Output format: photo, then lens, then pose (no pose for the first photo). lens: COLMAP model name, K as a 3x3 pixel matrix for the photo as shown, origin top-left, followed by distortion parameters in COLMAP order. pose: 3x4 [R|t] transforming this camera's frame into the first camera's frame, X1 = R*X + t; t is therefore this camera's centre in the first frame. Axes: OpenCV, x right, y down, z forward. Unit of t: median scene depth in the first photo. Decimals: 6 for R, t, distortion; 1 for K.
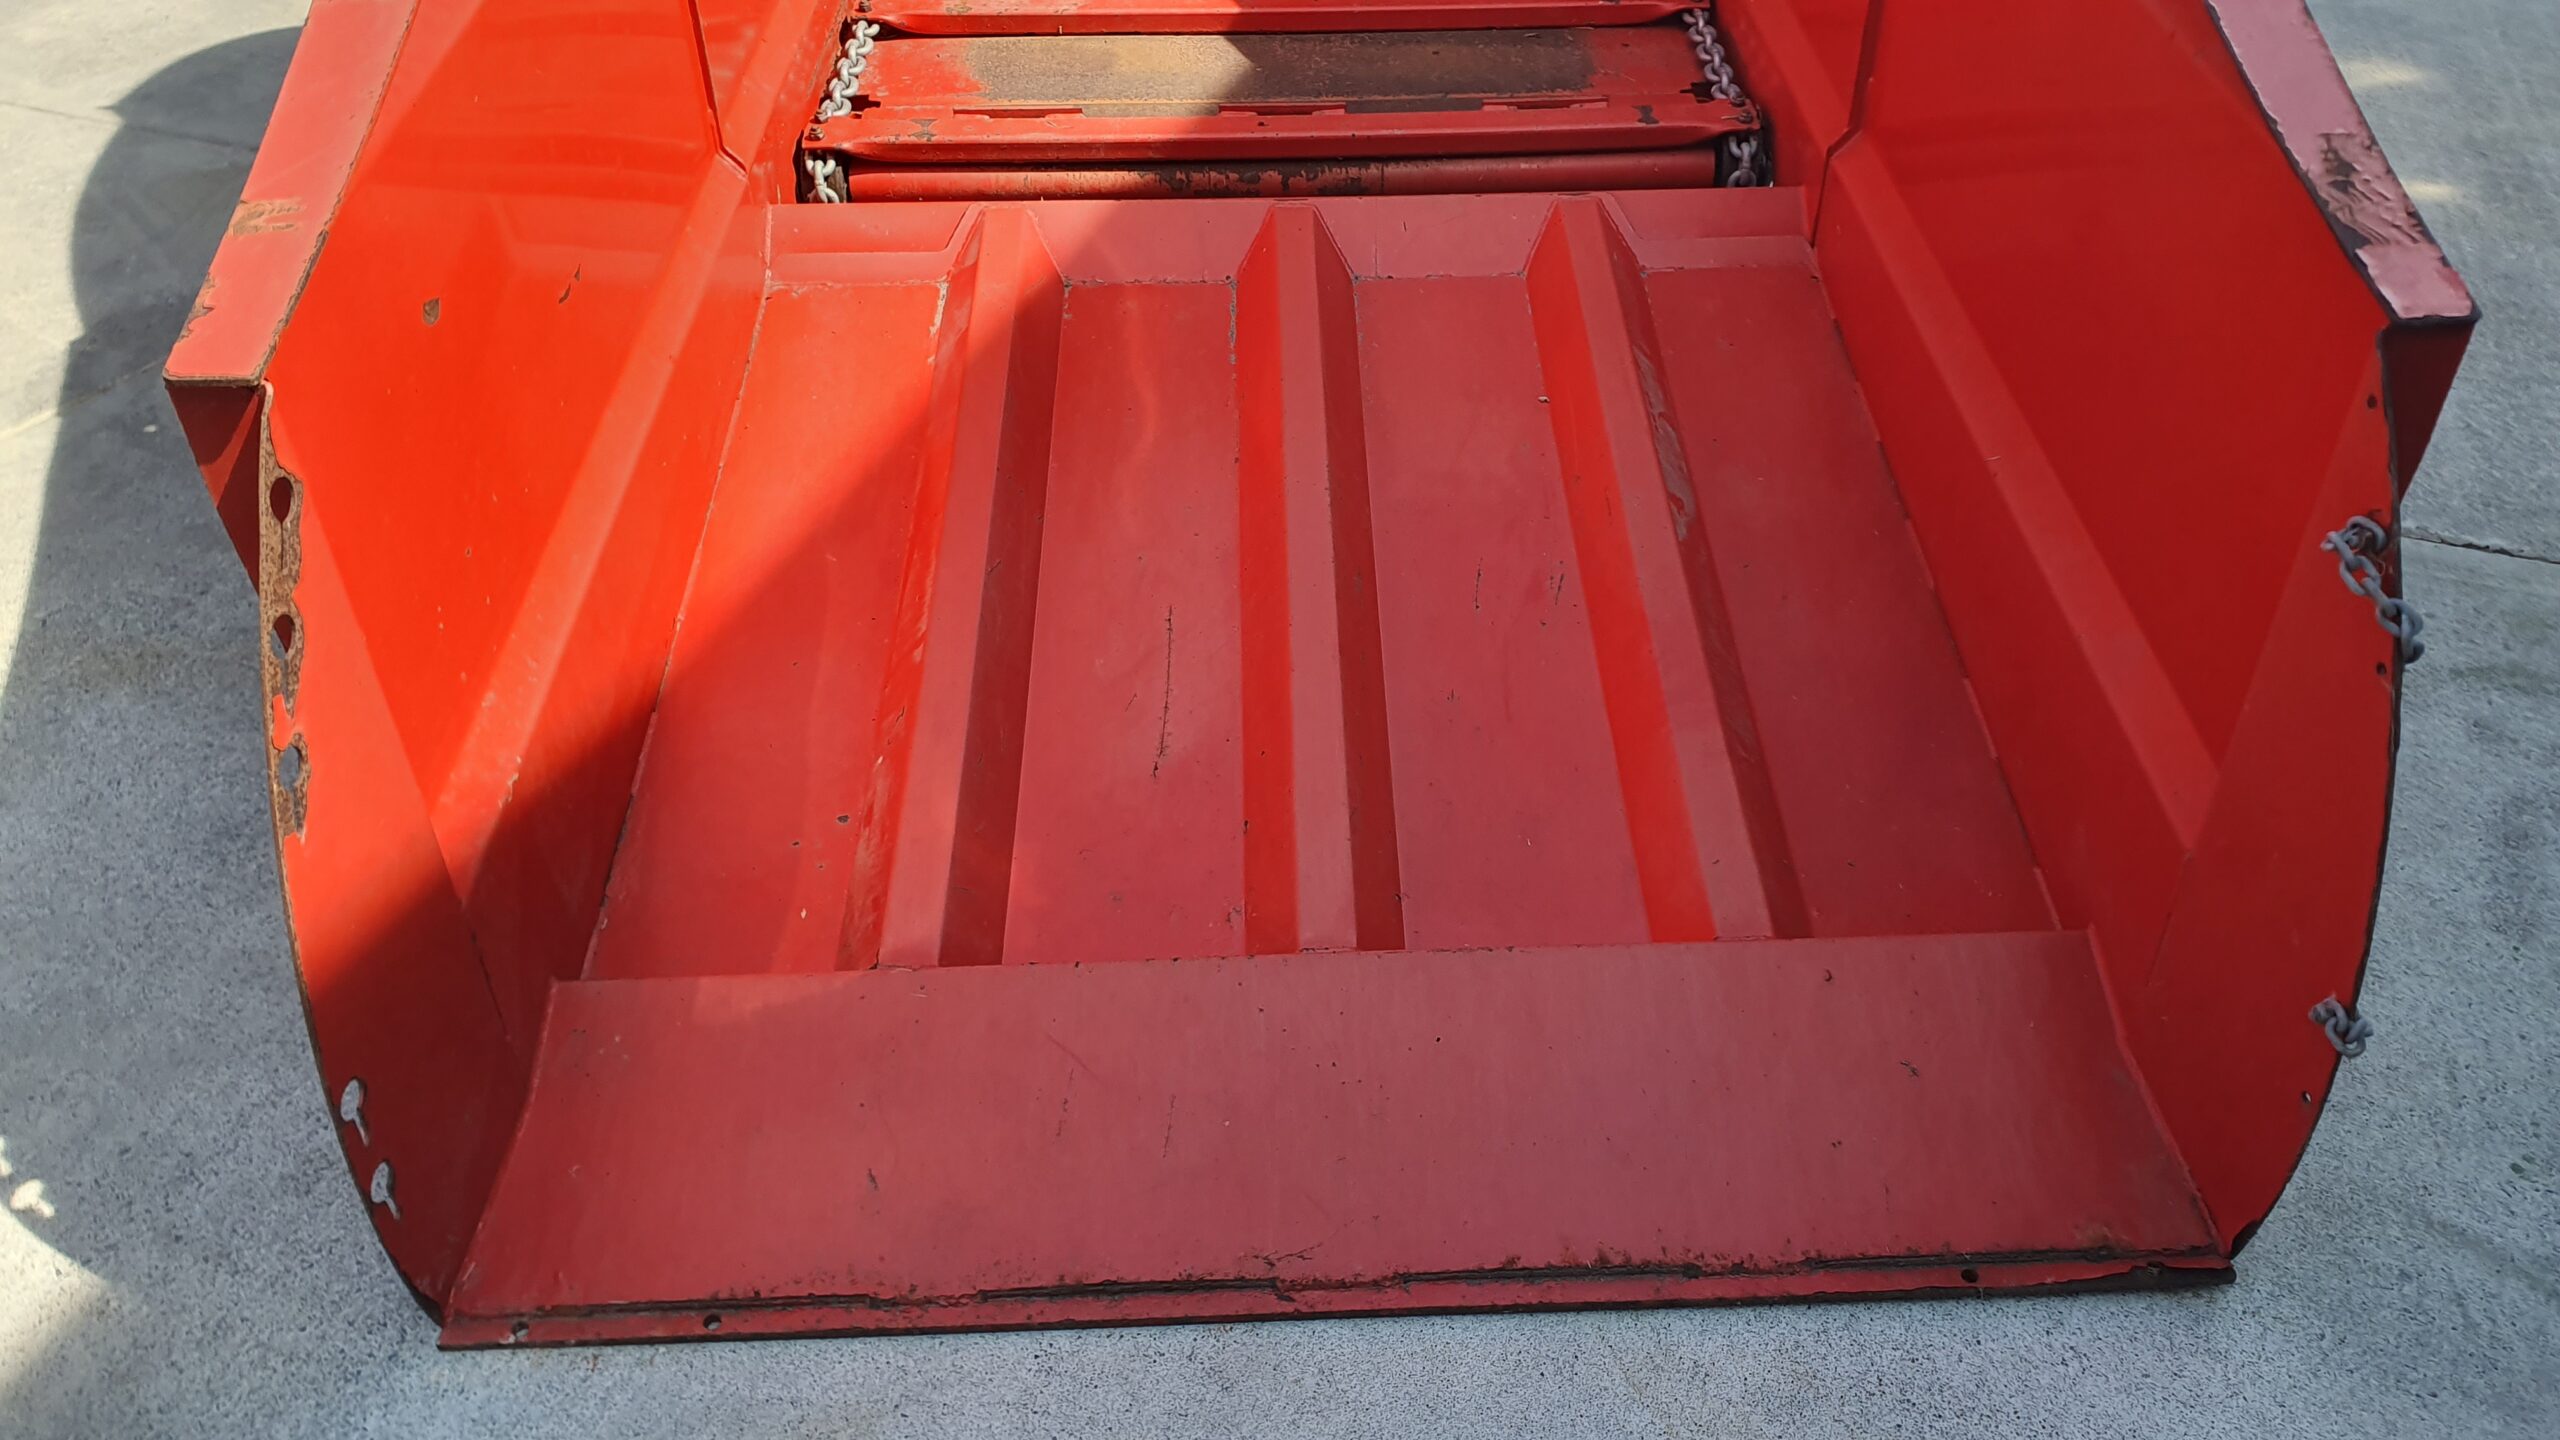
lens RADIAL K [[1997.8, 0, 1316.4], [0, 1997.8, 781.6], [0, 0, 1]] dist [0.021488, 0.000950]
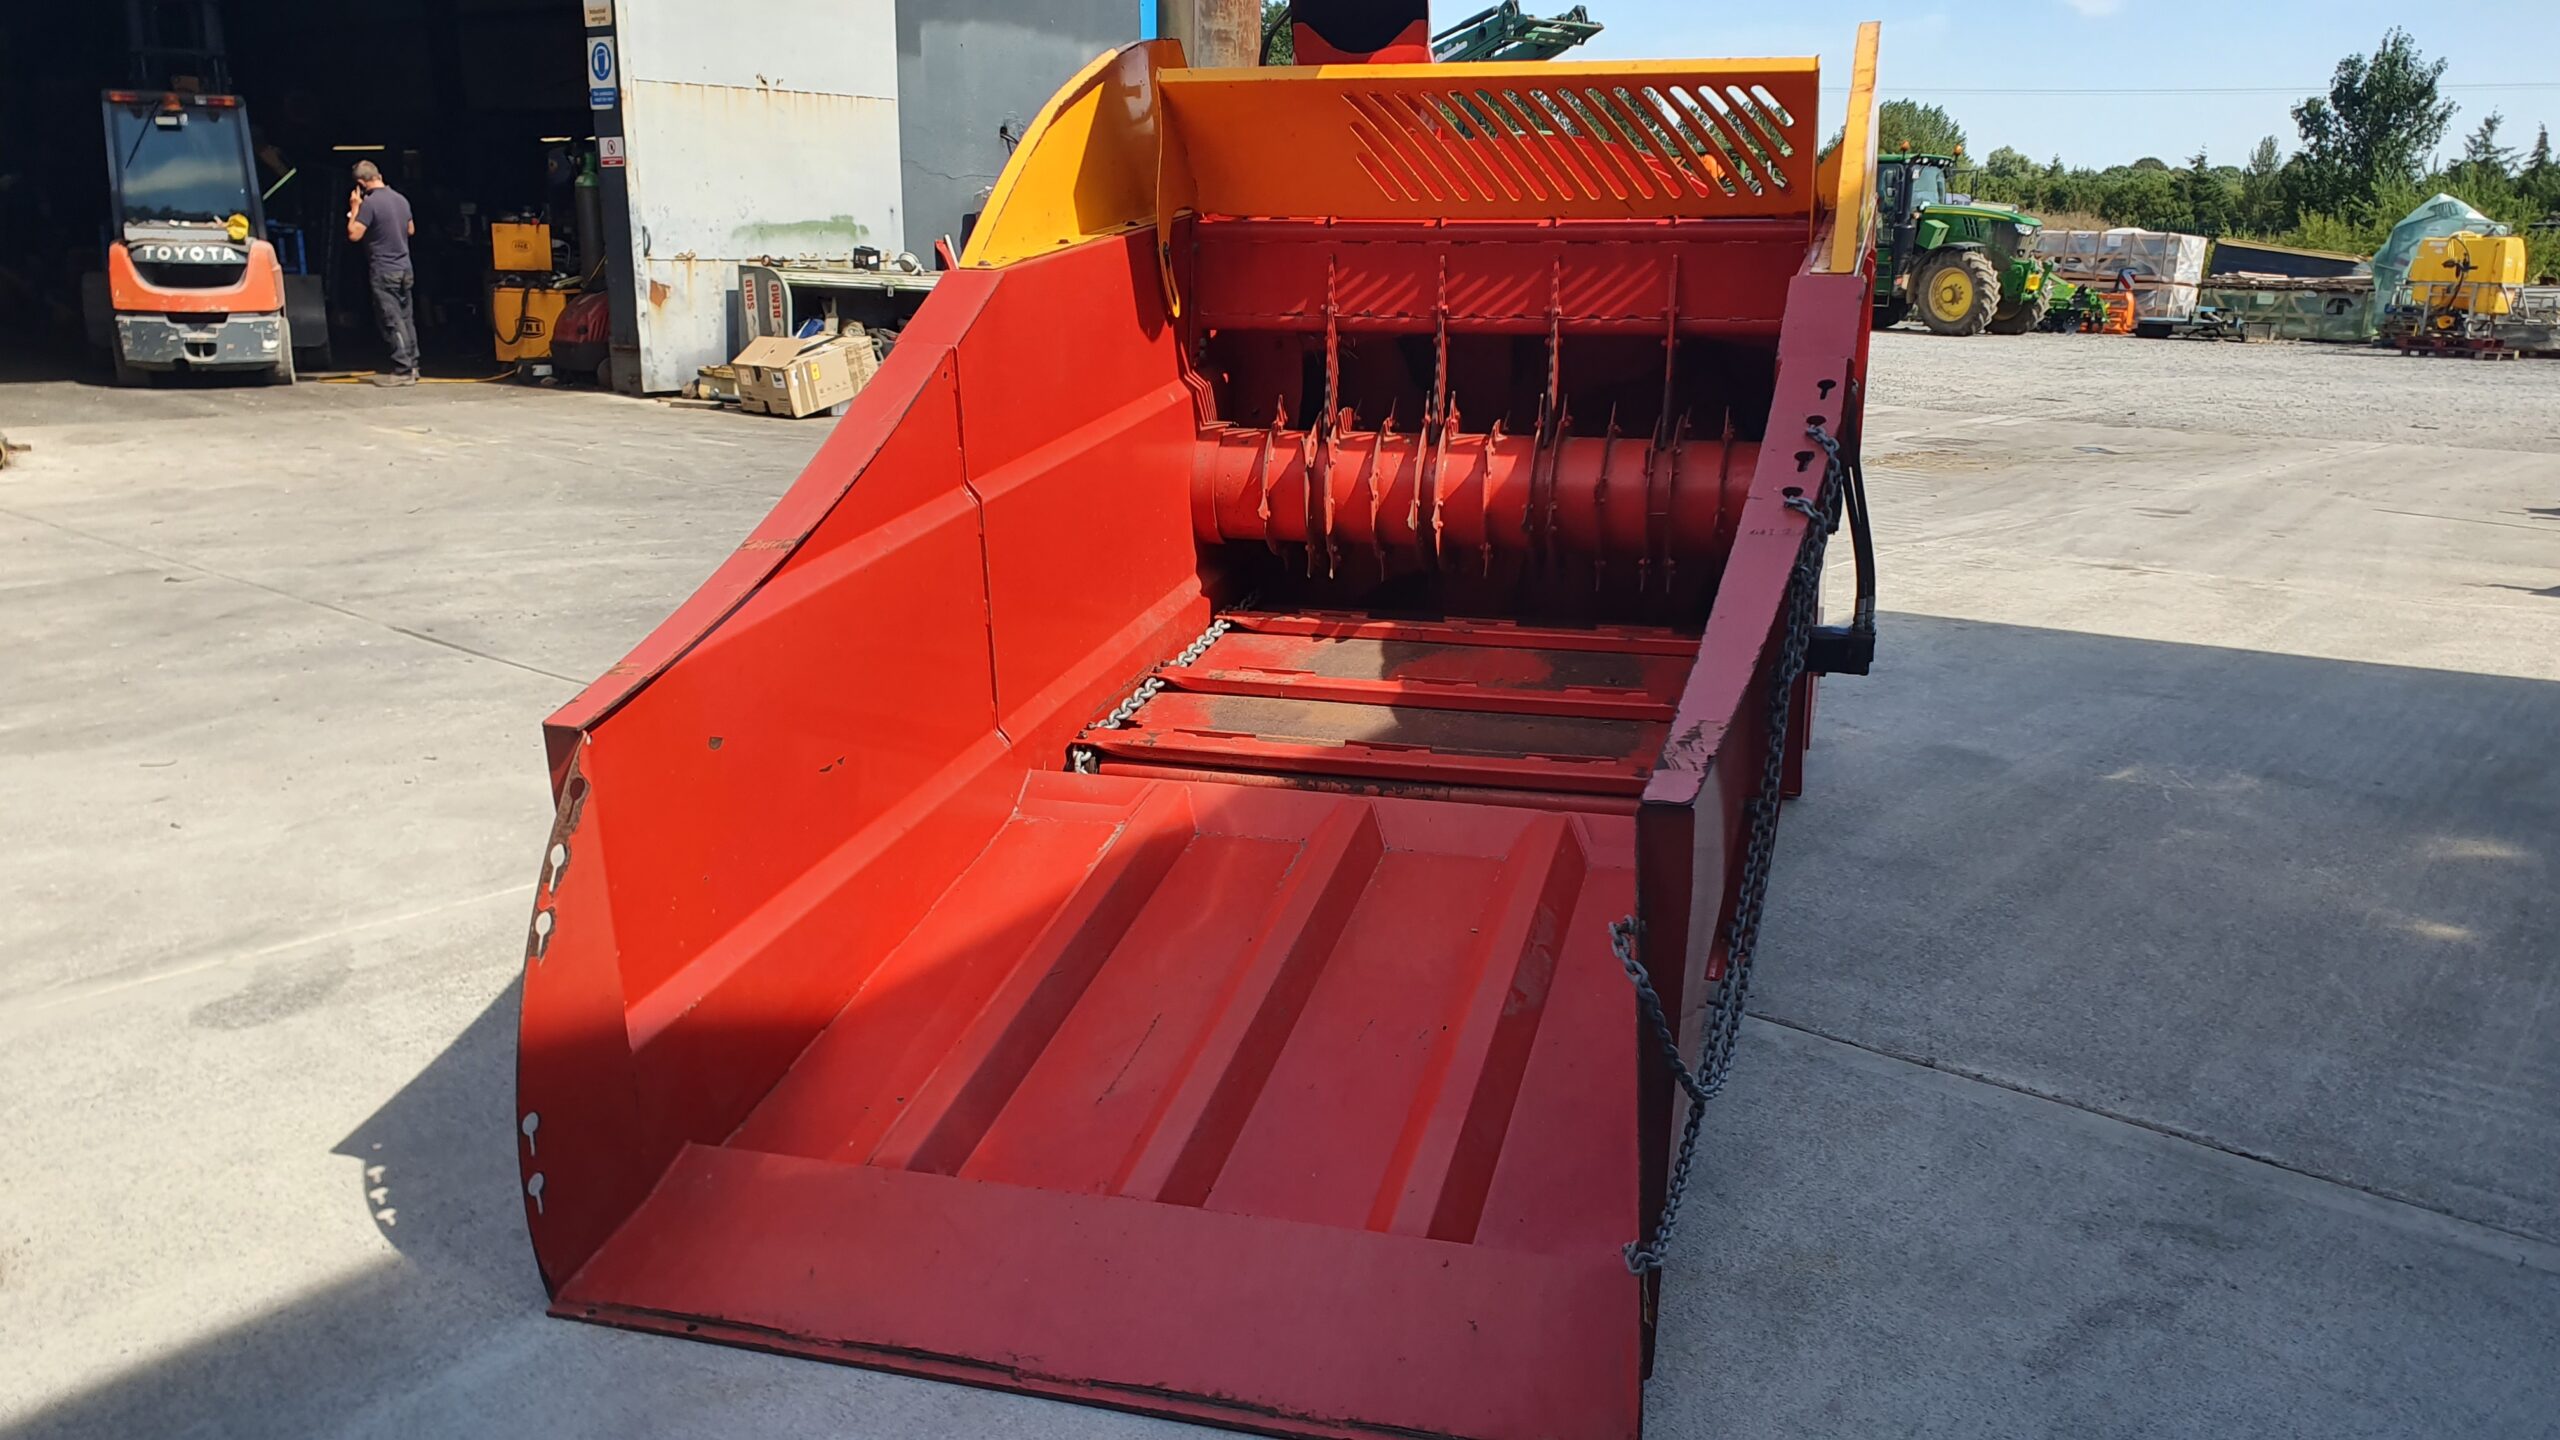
lens RADIAL K [[1956.4, 0, 1282.8], [0, 1956.4, 817.2], [0, 0, 1]] dist [0.037916, -0.009717]
pose [[0.949079, 0.094738, -0.300456, 0.341509], [-0.191274, 0.931095, -0.310608, 0.163668], [0.250327, 0.352261, 0.901803, -0.270918]]
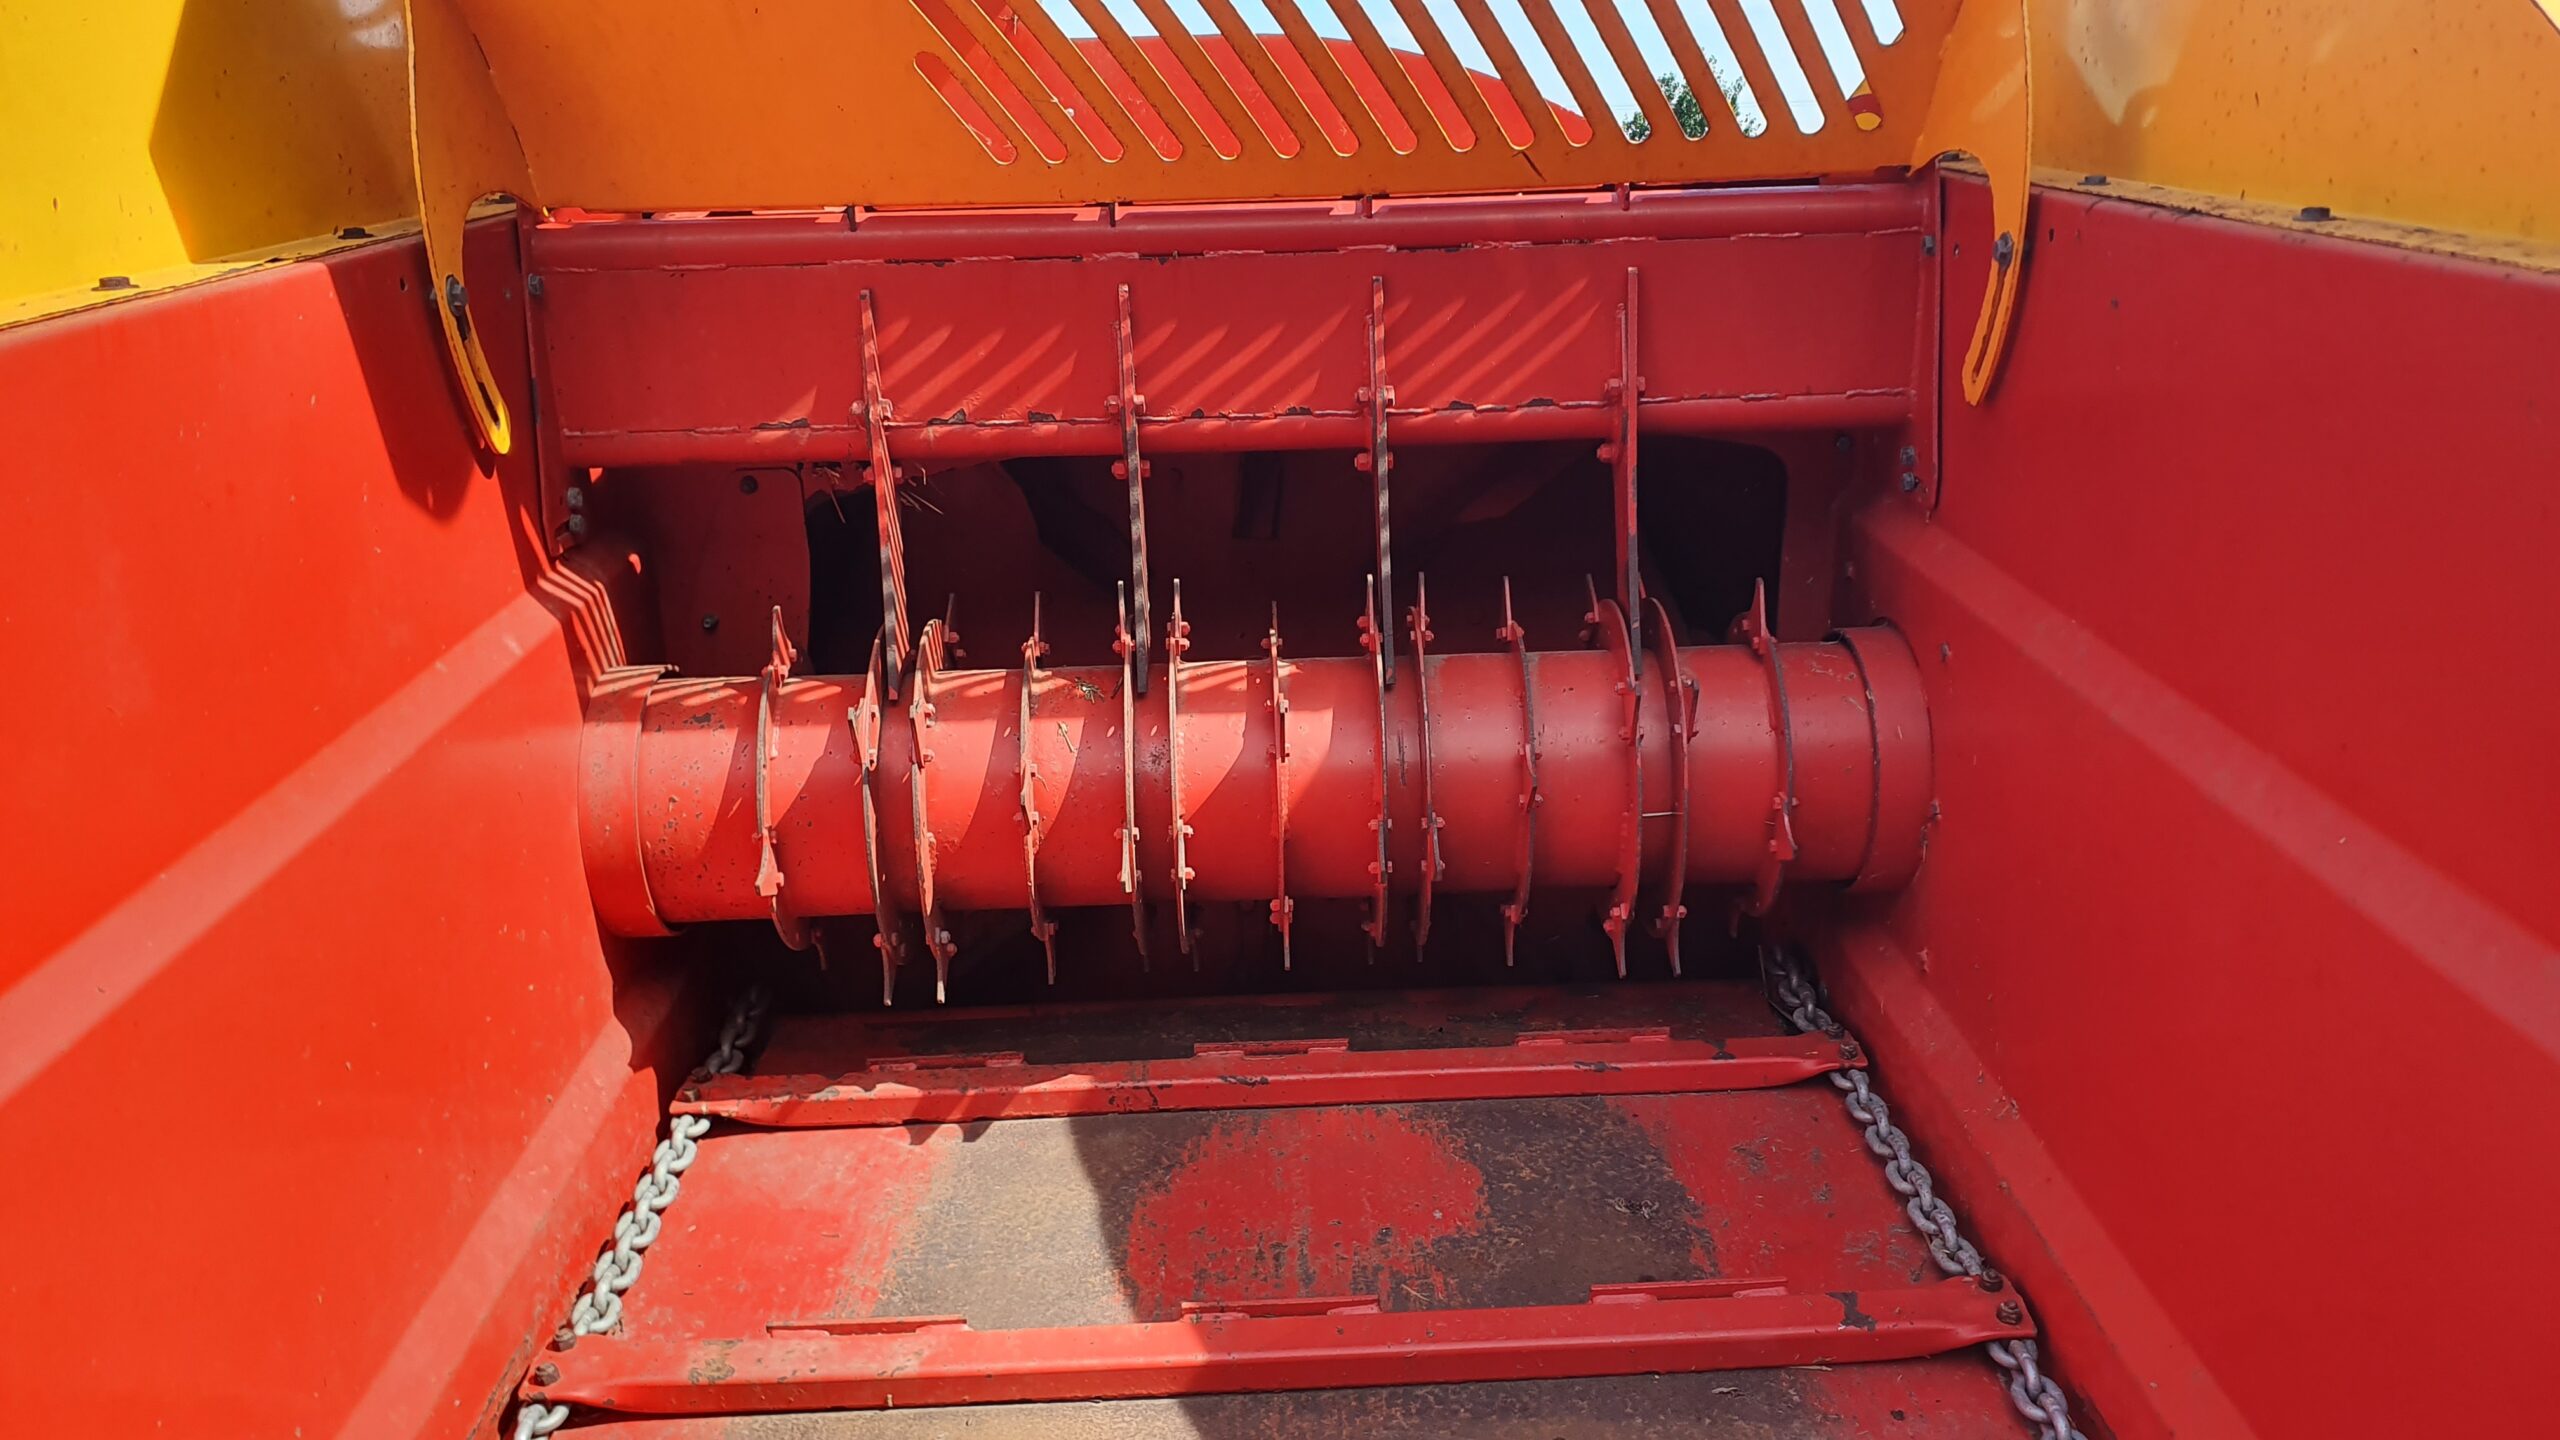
lens RADIAL K [[2023.0, 0, 1312.7], [0, 2023.0, 744.7], [0, 0, 1]] dist [0.187108, -0.464416]
pose [[0.999620, -0.024340, -0.012957, 0.004052], [0.017505, 0.923243, -0.383818, -0.357603], [0.021305, 0.383446, 0.923318, 0.441092]]
